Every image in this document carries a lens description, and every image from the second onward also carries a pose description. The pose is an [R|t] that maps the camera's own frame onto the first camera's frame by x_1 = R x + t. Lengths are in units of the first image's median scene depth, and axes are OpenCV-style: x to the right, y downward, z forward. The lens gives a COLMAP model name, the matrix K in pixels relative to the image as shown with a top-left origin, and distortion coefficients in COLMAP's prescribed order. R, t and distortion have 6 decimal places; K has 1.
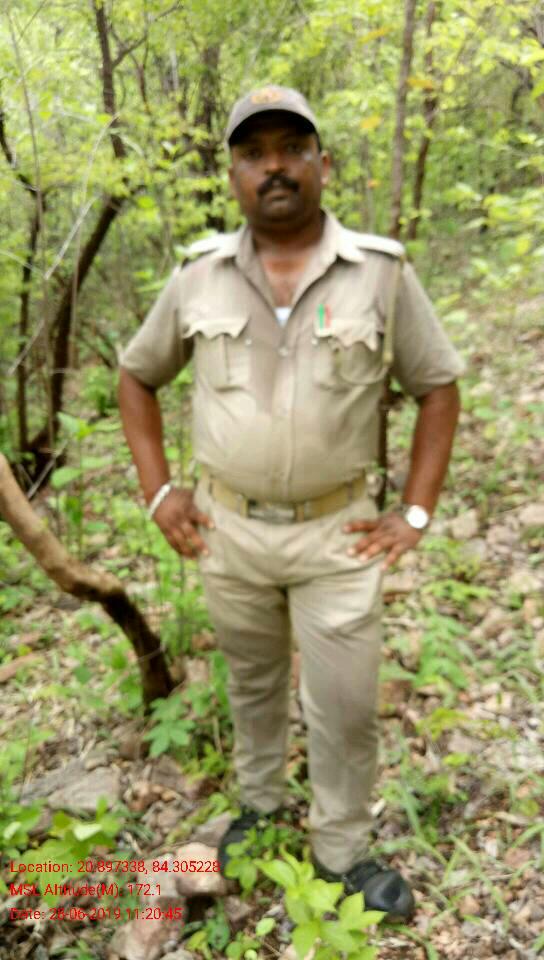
lens RADIAL K [[721.4, 0, 272.0], [0, 721.4, 480.0], [0, 0, 1]] dist [-0.005200, -0.002895]
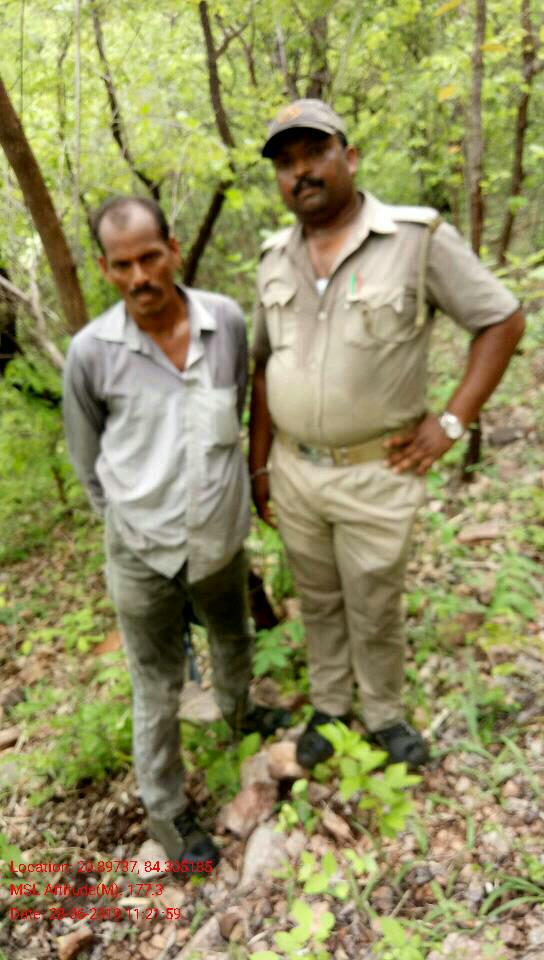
lens RADIAL K [[721.4, 0, 272.0], [0, 721.4, 480.0], [0, 0, 1]] dist [-0.005200, -0.002895]
pose [[0.983783, -0.020167, -0.178227, 0.094445], [0.027329, 0.998911, 0.037818, 0.034204], [0.177270, -0.042076, 0.983262, -0.151840]]
